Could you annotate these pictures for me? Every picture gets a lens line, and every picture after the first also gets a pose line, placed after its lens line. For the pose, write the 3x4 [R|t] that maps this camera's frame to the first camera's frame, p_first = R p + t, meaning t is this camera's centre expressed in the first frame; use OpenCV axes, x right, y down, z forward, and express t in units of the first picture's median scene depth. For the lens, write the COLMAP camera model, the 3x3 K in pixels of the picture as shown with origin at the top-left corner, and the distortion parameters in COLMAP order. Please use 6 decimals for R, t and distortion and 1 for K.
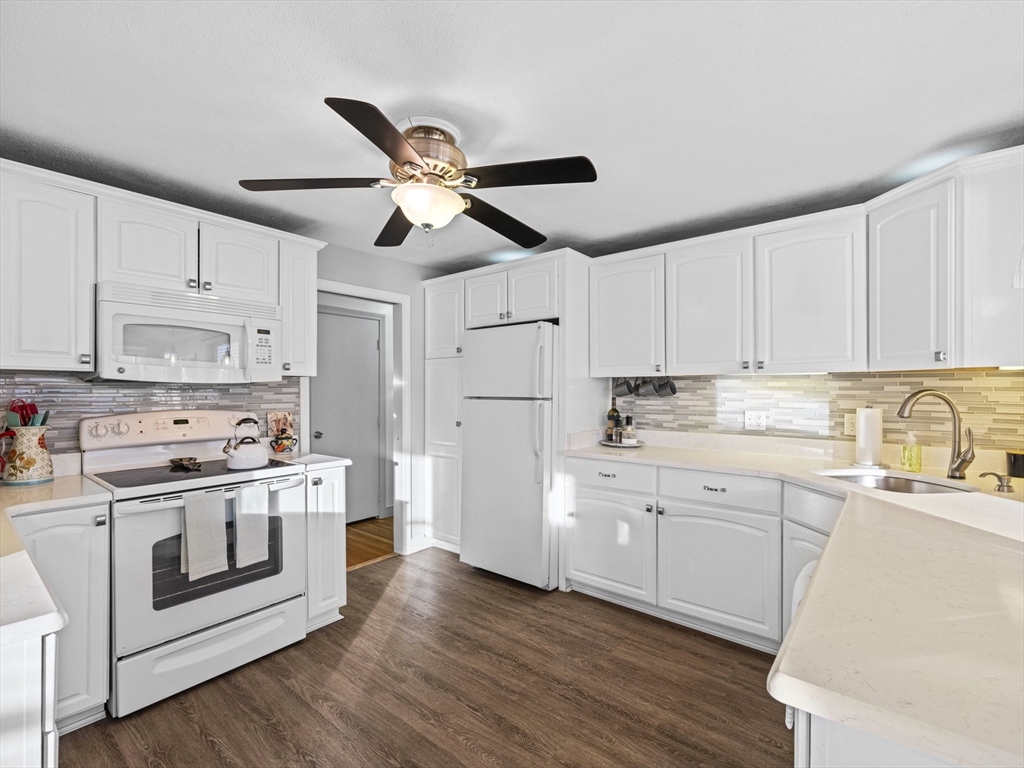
lens RADIAL K [[472.3, 0, 511.1], [0, 472.3, 388.3], [0, 0, 1]] dist [-0.006405, -0.000012]
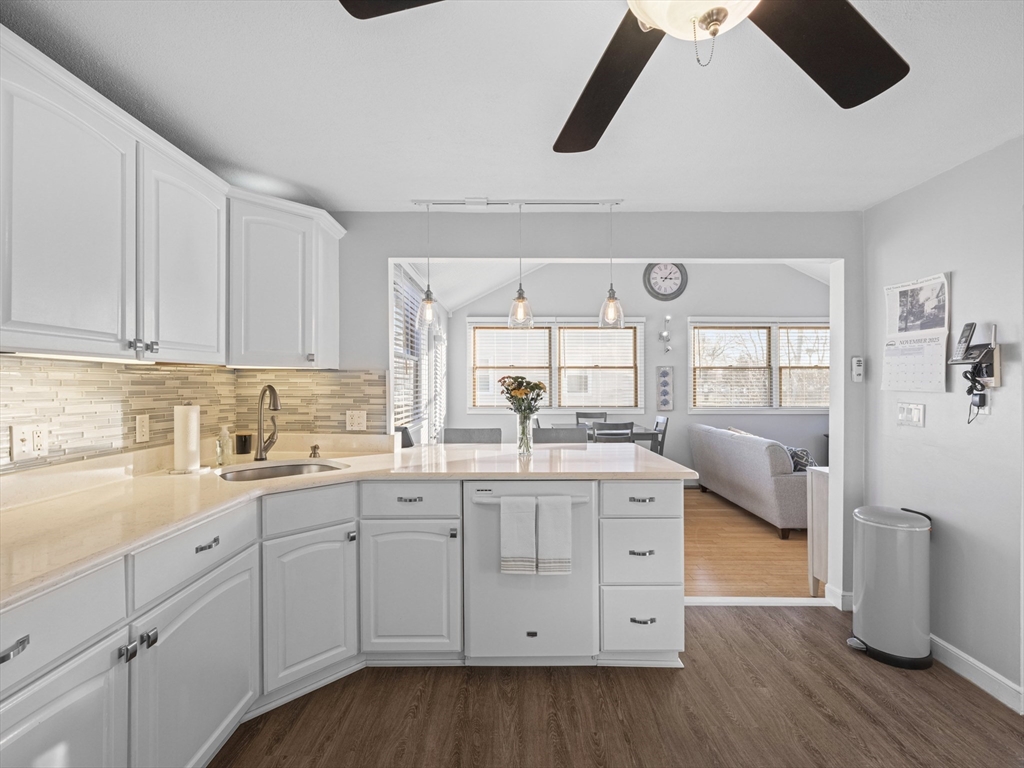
lens RADIAL K [[472.3, 0, 512.9], [0, 472.3, 383.7], [0, 0, 1]] dist [-0.006405, -0.000012]
pose [[-0.641863, 0.000025, 0.766819, -0.161731], [-0.001041, 0.999999, -0.000904, 0.000923], [-0.766819, -0.001378, -0.641862, 0.584503]]
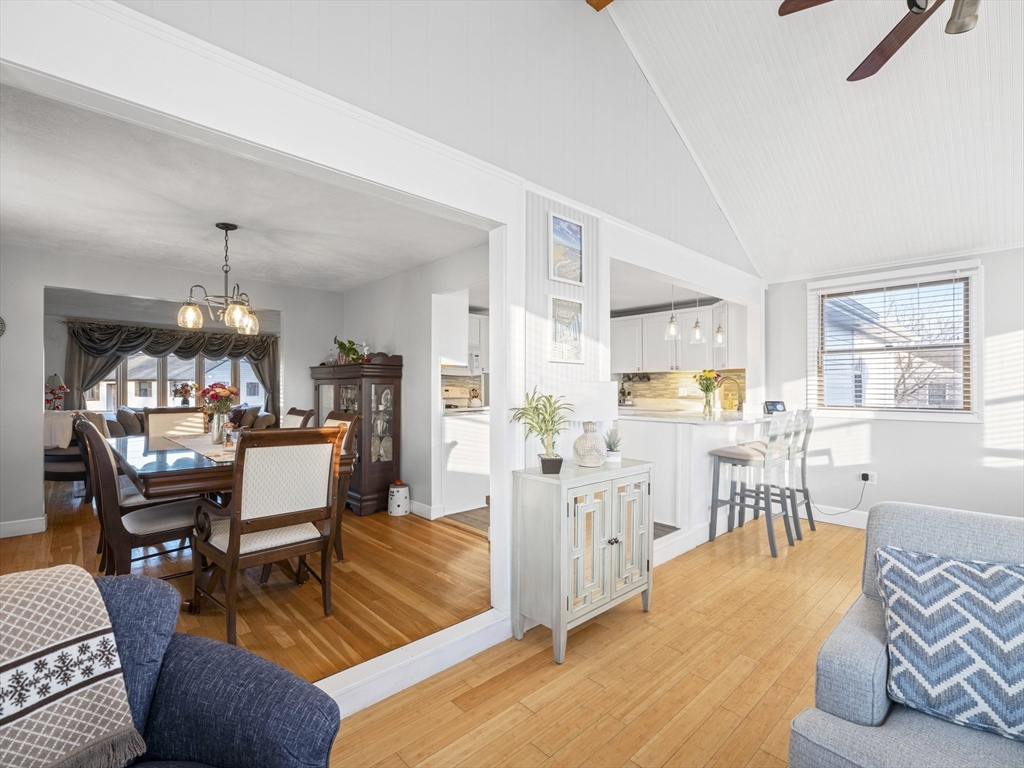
lens RADIAL K [[472.3, 0, 514.1], [0, 472.3, 391.5], [0, 0, 1]] dist [-0.006405, -0.000012]
pose [[0.989981, 0.002068, -0.141185, 0.044376], [-0.001201, 0.999980, 0.006232, 0.060508], [0.141195, -0.006000, 0.989964, -1.561364]]
